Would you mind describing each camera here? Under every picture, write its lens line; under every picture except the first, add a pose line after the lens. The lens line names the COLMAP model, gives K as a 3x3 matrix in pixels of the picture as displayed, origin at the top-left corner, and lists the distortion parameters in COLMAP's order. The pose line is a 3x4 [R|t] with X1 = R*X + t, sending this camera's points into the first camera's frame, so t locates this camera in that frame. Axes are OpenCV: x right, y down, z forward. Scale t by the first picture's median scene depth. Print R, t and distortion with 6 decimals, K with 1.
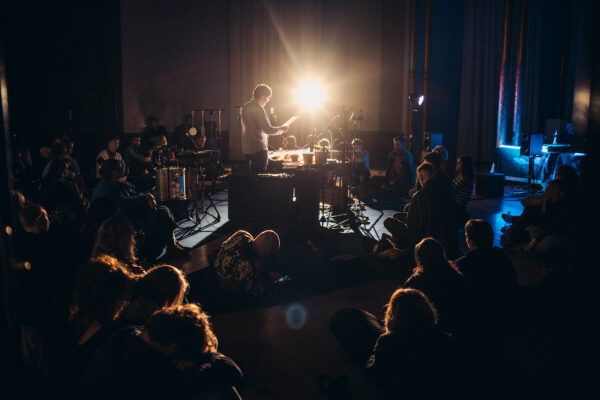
lens RADIAL K [[596.3, 0, 300.0], [0, 596.3, 200.0], [0, 0, 1]] dist [-0.196008, 0.260334]
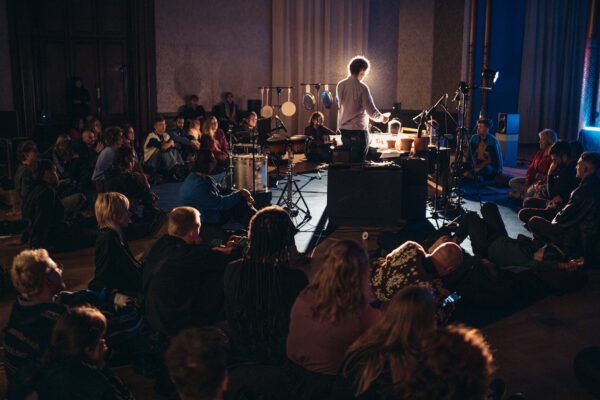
lens RADIAL K [[606.6, 0, 300.0], [0, 606.6, 200.0], [0, 0, 1]] dist [-0.078184, 0.016652]
pose [[0.999998, -0.001287, -0.001774, -0.107877], [0.001345, 0.999452, 0.033067, -0.013640], [0.001730, -0.033069, 0.999452, 0.083615]]
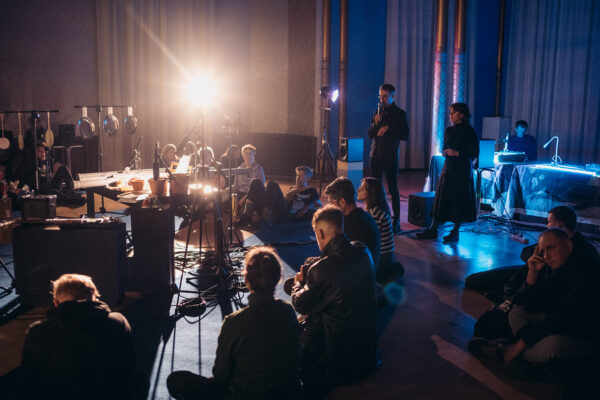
lens RADIAL K [[606.6, 0, 300.0], [0, 606.6, 200.0], [0, 0, 1]] dist [-0.078184, 0.016652]
pose [[0.991804, -0.018734, 0.126391, 0.064237], [0.018309, 0.999822, 0.004522, -0.042013], [-0.126454, -0.002171, 0.991970, 0.243698]]
